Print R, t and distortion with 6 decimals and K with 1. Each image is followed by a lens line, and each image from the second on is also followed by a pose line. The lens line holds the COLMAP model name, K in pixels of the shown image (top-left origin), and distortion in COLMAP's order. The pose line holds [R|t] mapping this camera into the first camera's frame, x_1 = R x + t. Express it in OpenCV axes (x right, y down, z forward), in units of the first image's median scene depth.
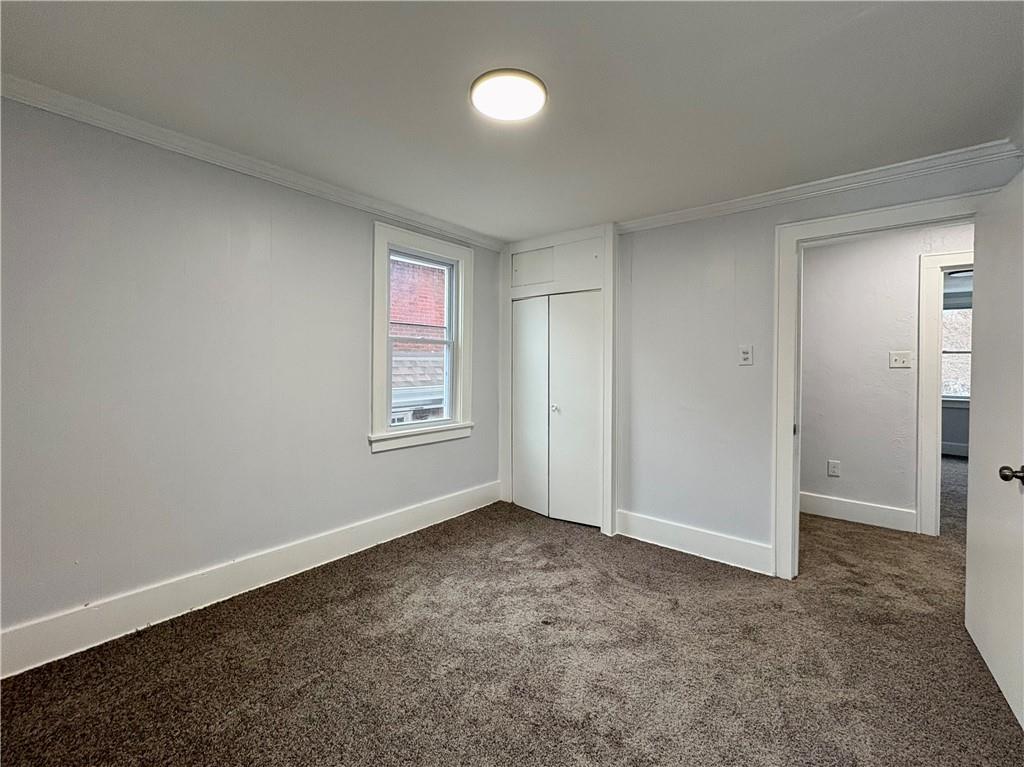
lens RADIAL K [[440.5, 0, 507.1], [0, 440.5, 368.7], [0, 0, 1]] dist [0.001174, 0.000283]
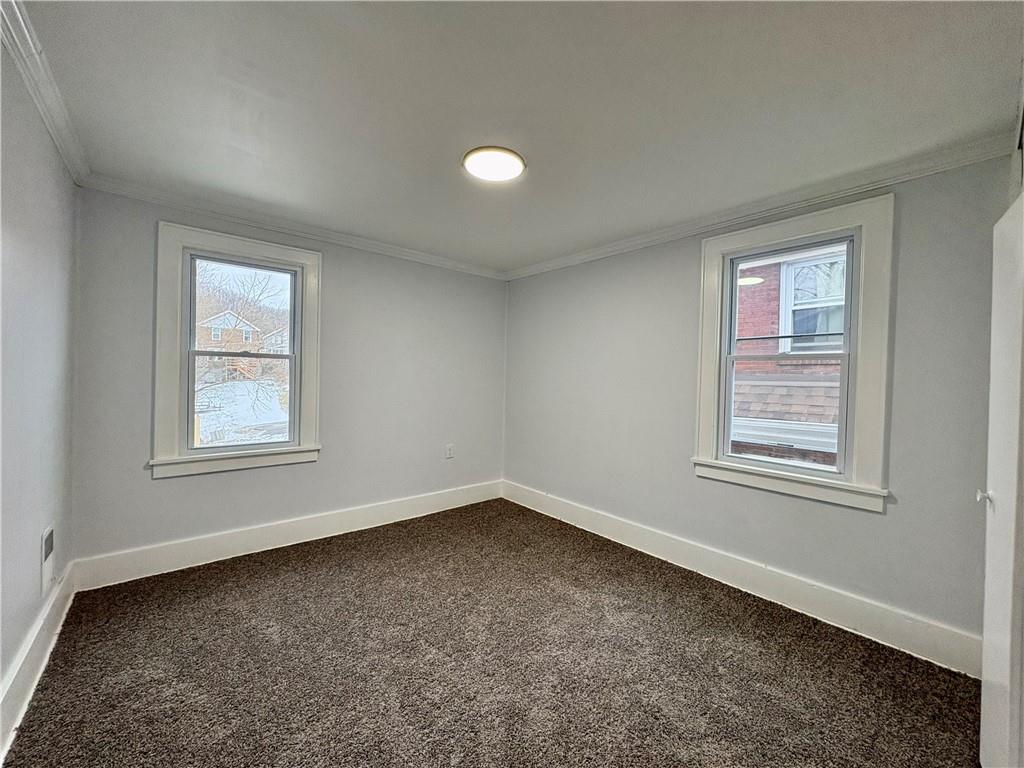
lens RADIAL K [[406.0, 0, 505.1], [0, 406.0, 382.6], [0, 0, 1]] dist [-0.000438, 0.000231]
pose [[-0.177194, 0.003128, -0.984171, 0.754989], [-0.036300, 0.999294, 0.009711, -0.011969], [0.983506, 0.037446, -0.176956, 0.839249]]
